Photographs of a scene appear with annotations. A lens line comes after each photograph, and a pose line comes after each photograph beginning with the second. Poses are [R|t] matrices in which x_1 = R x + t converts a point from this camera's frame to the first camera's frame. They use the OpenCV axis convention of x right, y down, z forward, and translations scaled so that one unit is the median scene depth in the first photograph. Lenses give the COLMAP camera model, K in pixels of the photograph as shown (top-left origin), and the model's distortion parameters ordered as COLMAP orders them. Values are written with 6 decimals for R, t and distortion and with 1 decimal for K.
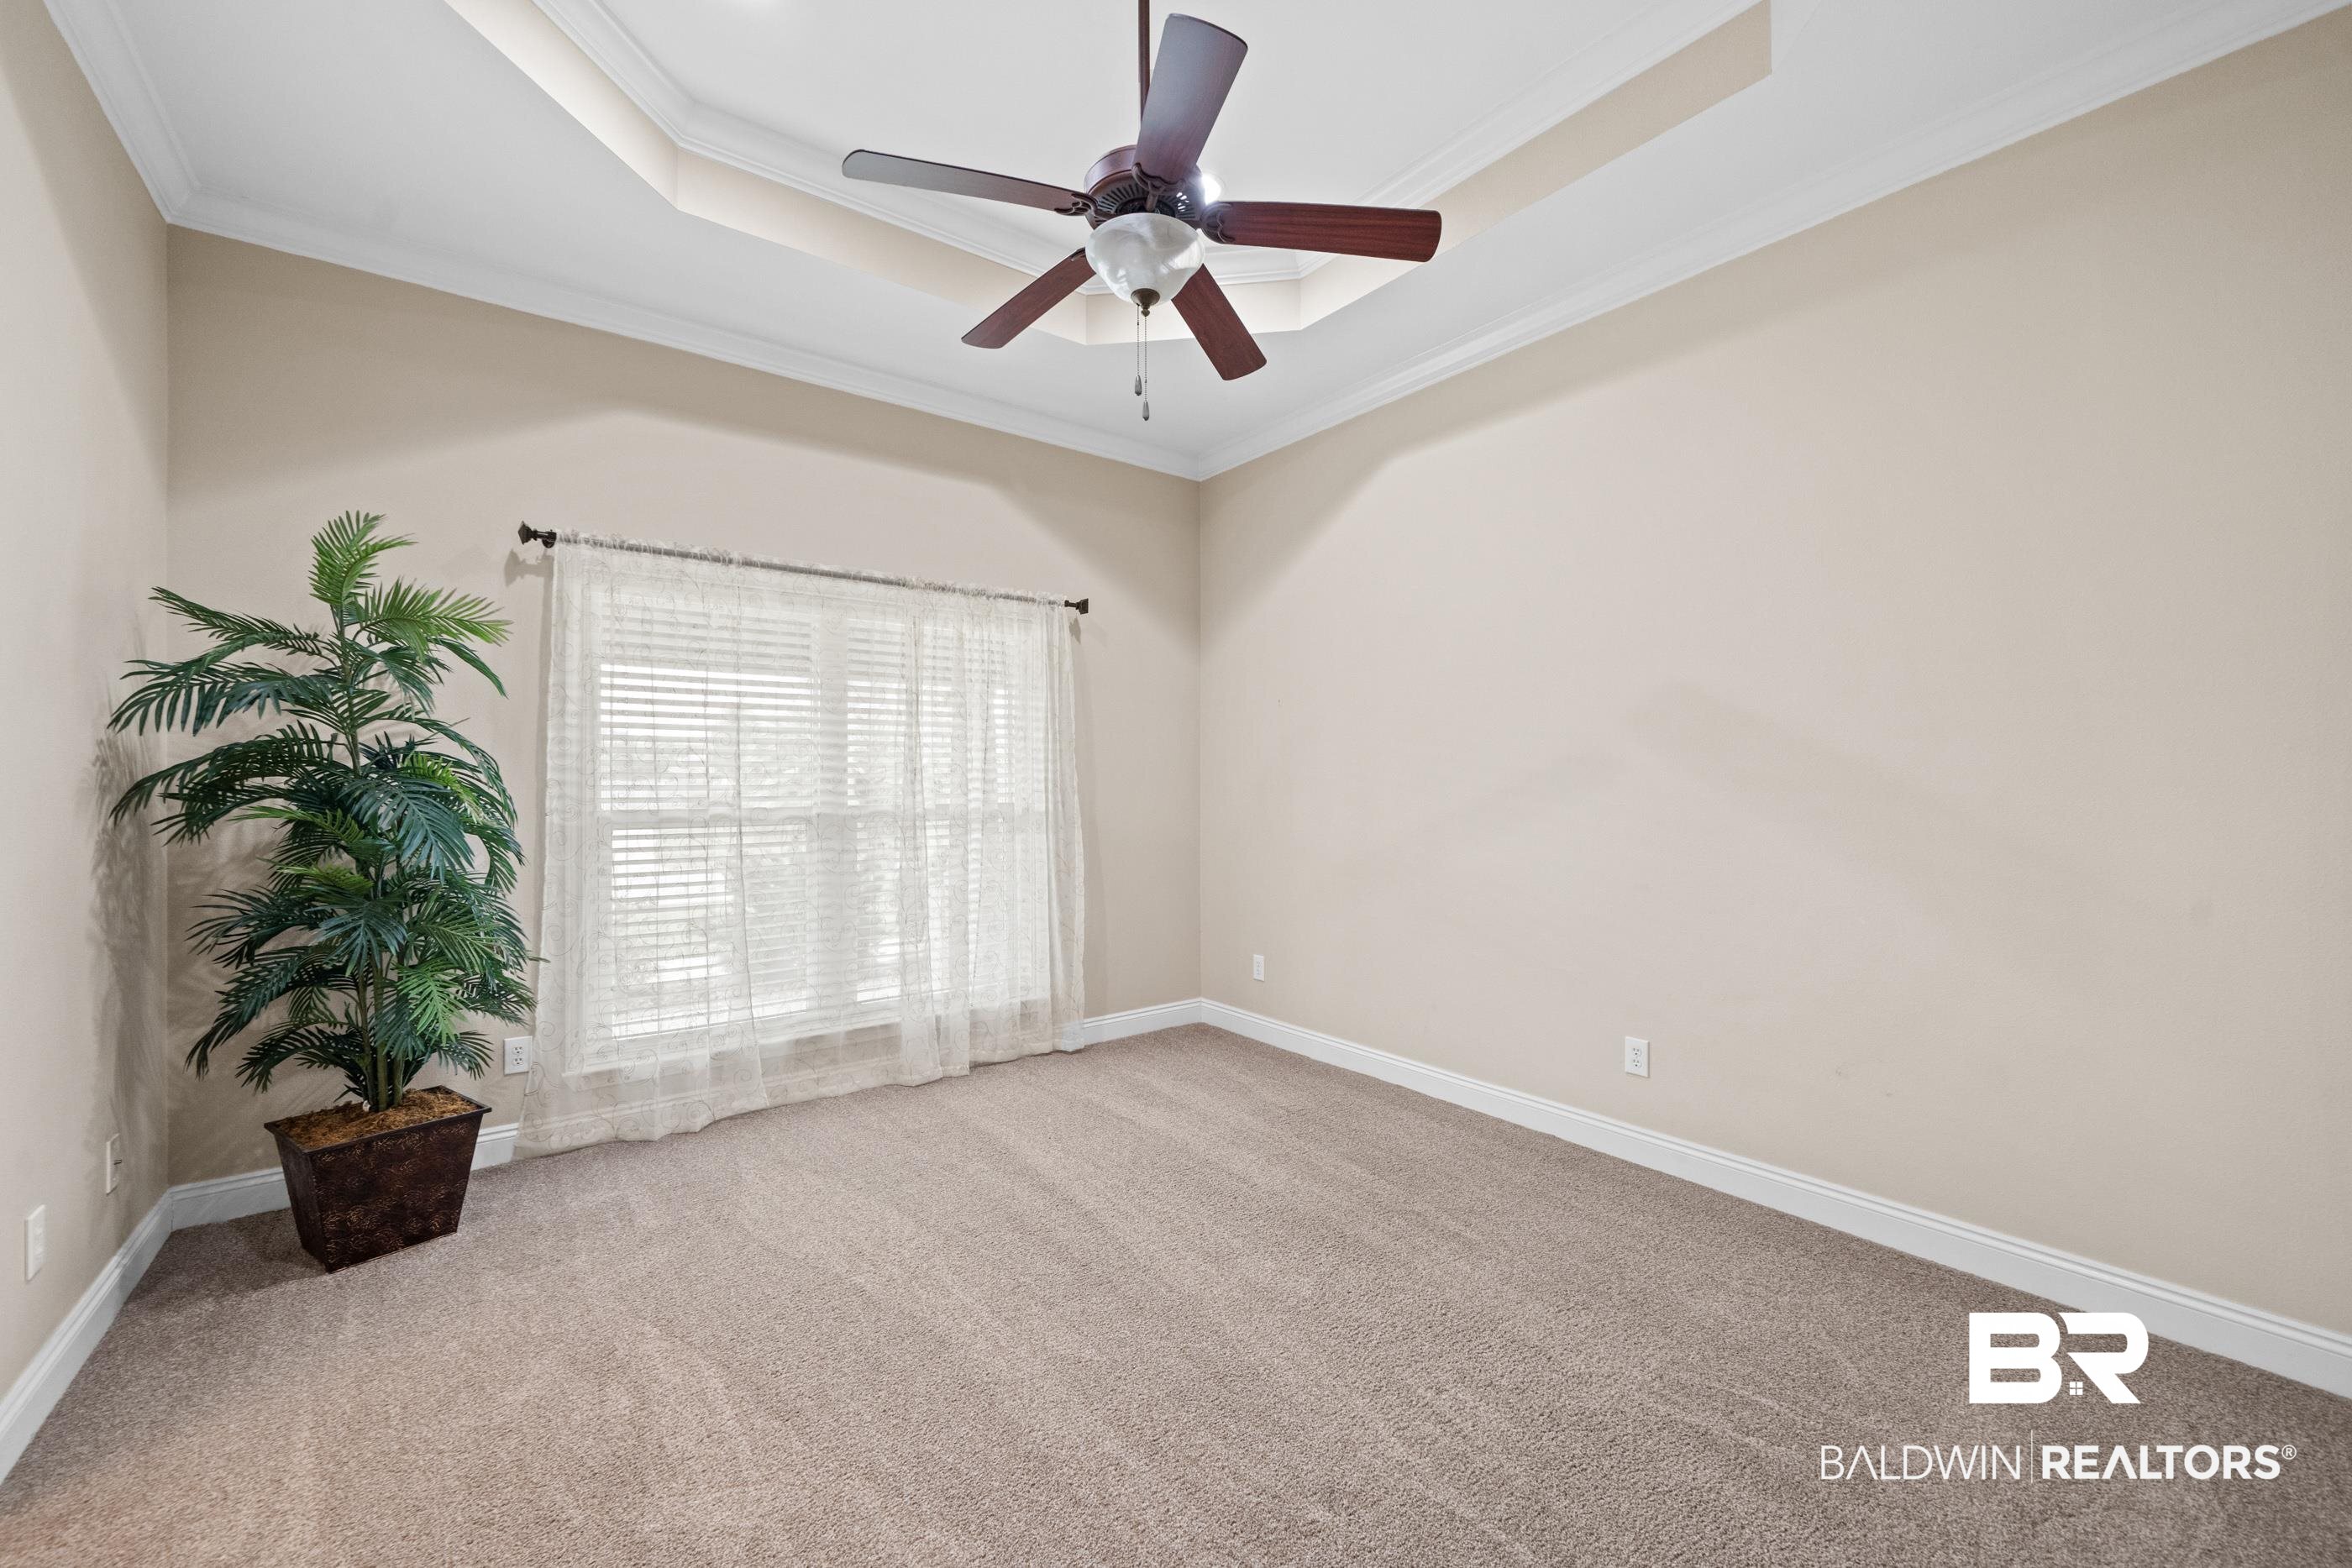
lens RADIAL K [[936.9, 0, 1171.2], [0, 936.9, 779.7], [0, 0, 1]] dist [0.001466, 0.000213]
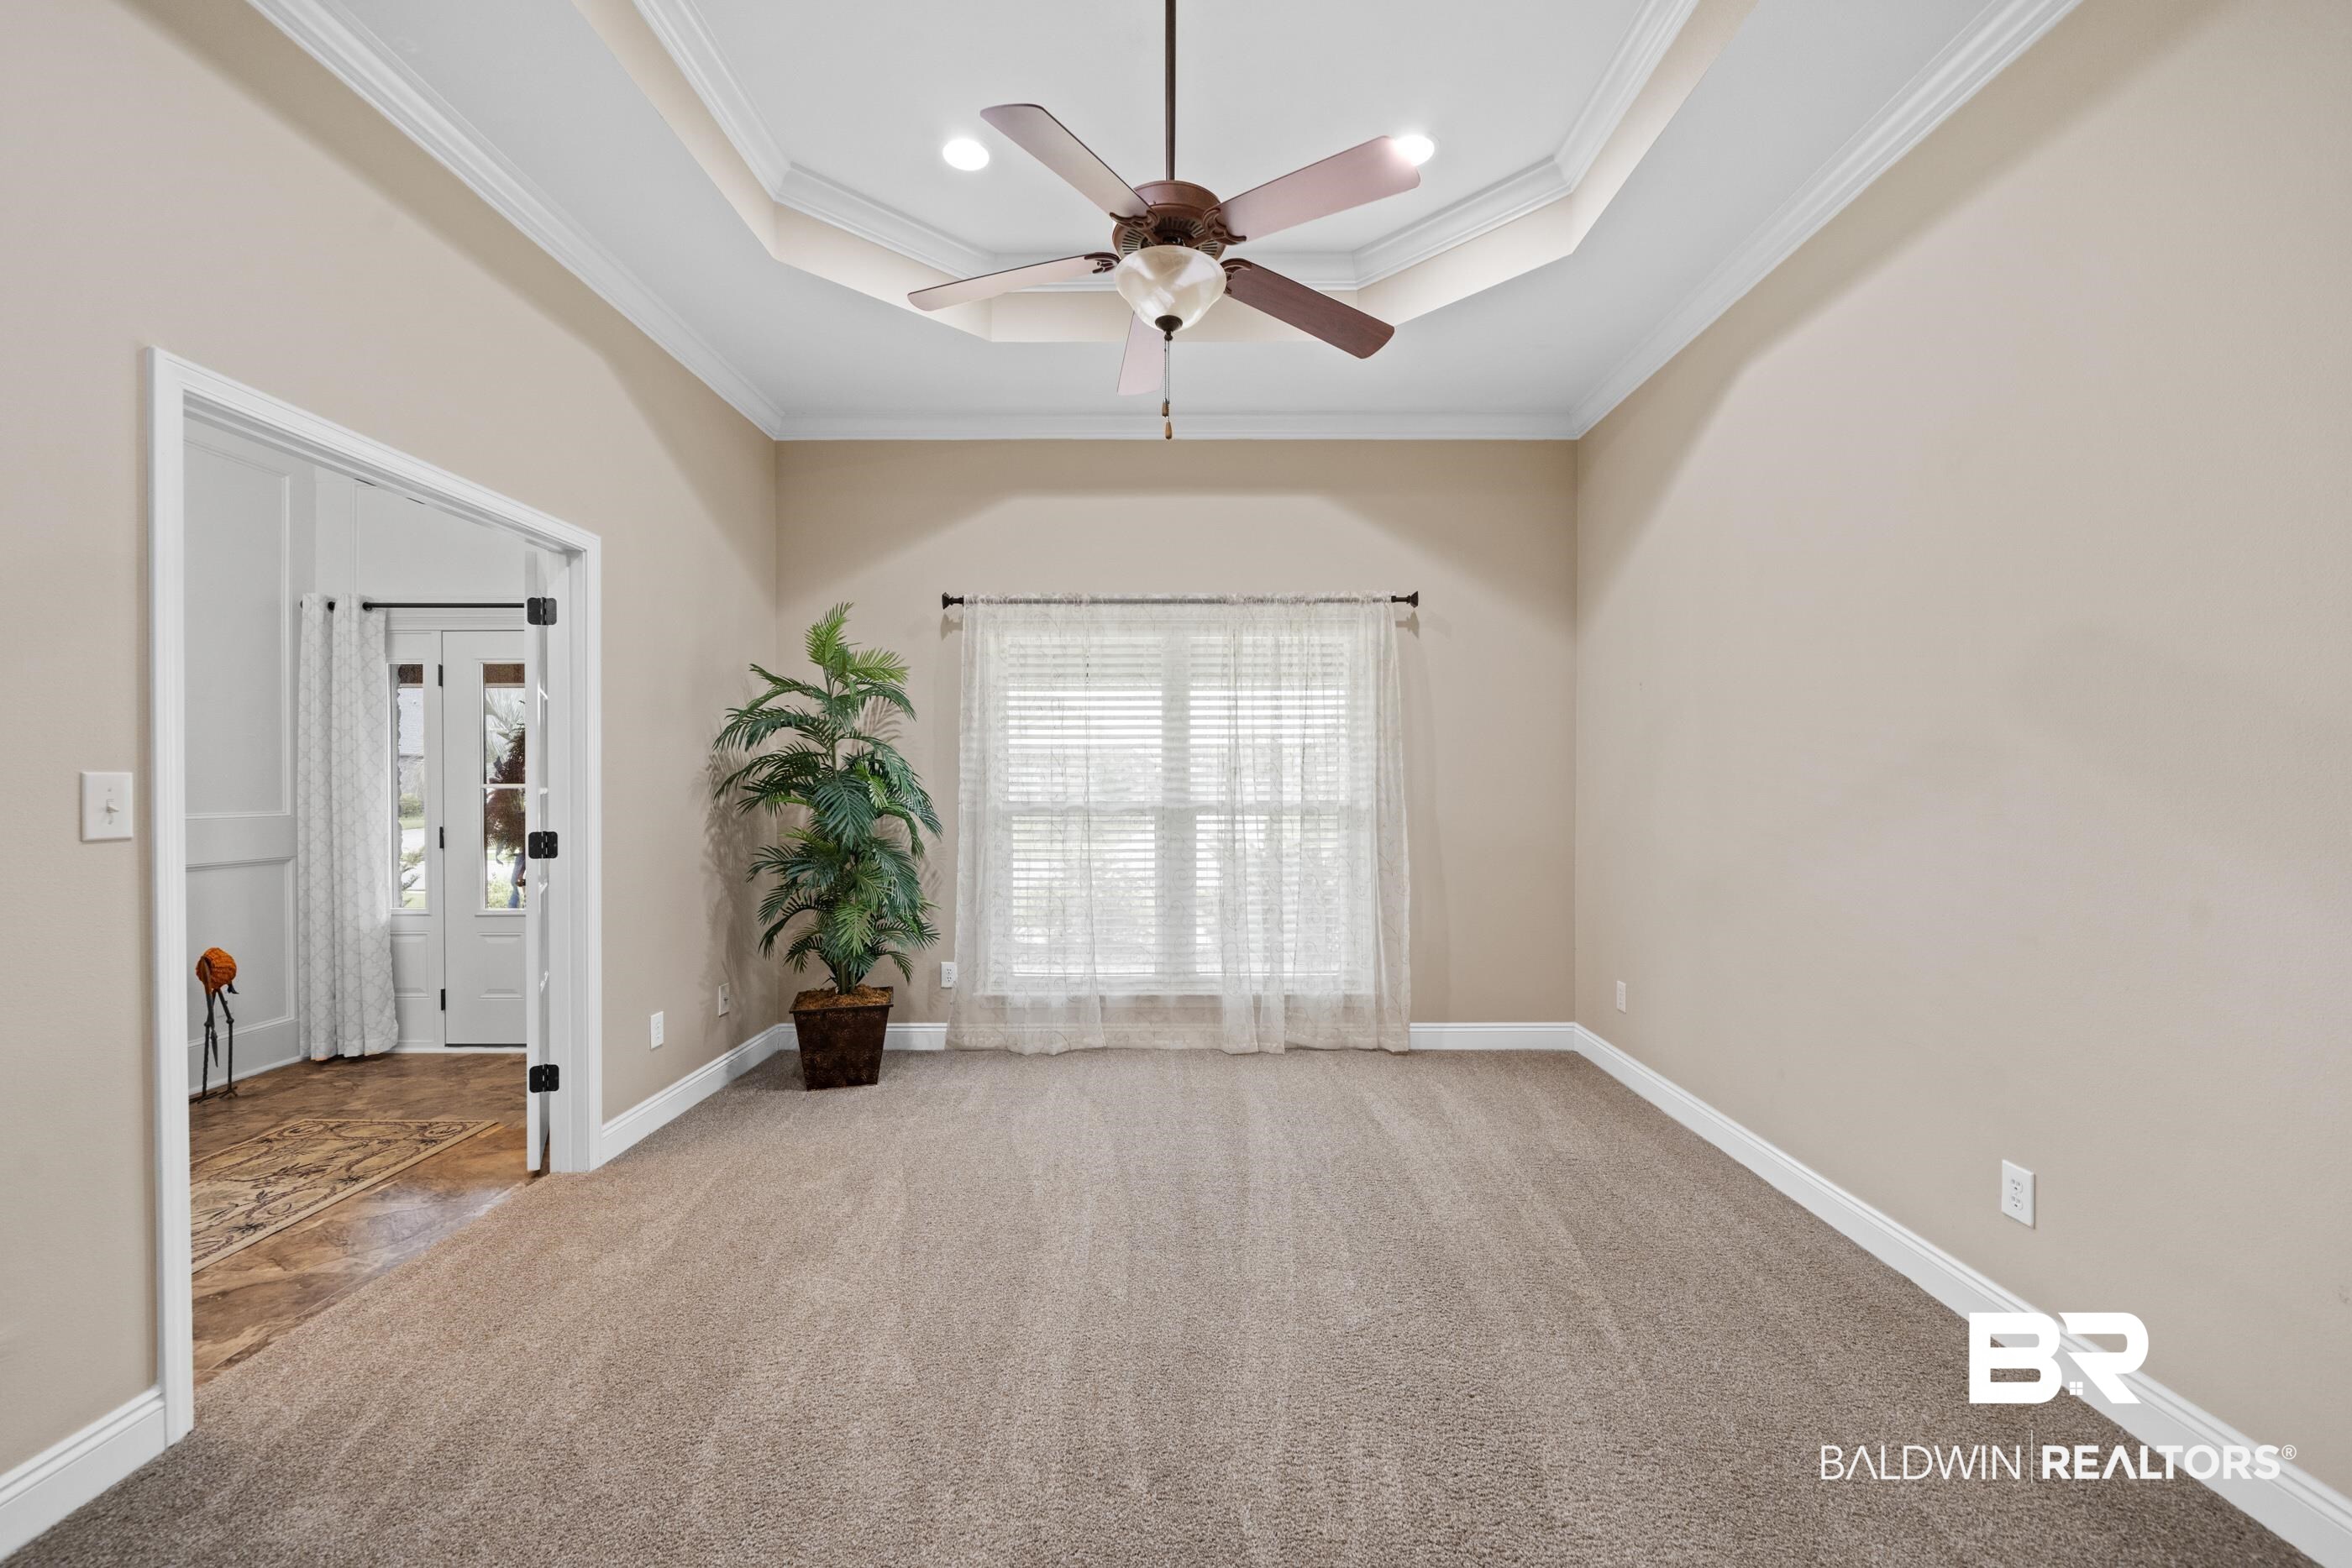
lens RADIAL K [[935.3, 0, 1181.4], [0, 935.3, 784.2], [0, 0, 1]] dist [-0.001724, -0.000006]
pose [[0.790016, 0.003161, -0.613078, 0.400773], [0.001221, 0.999977, 0.006729, 0.000373], [0.613085, -0.006064, 0.789993, 0.104684]]
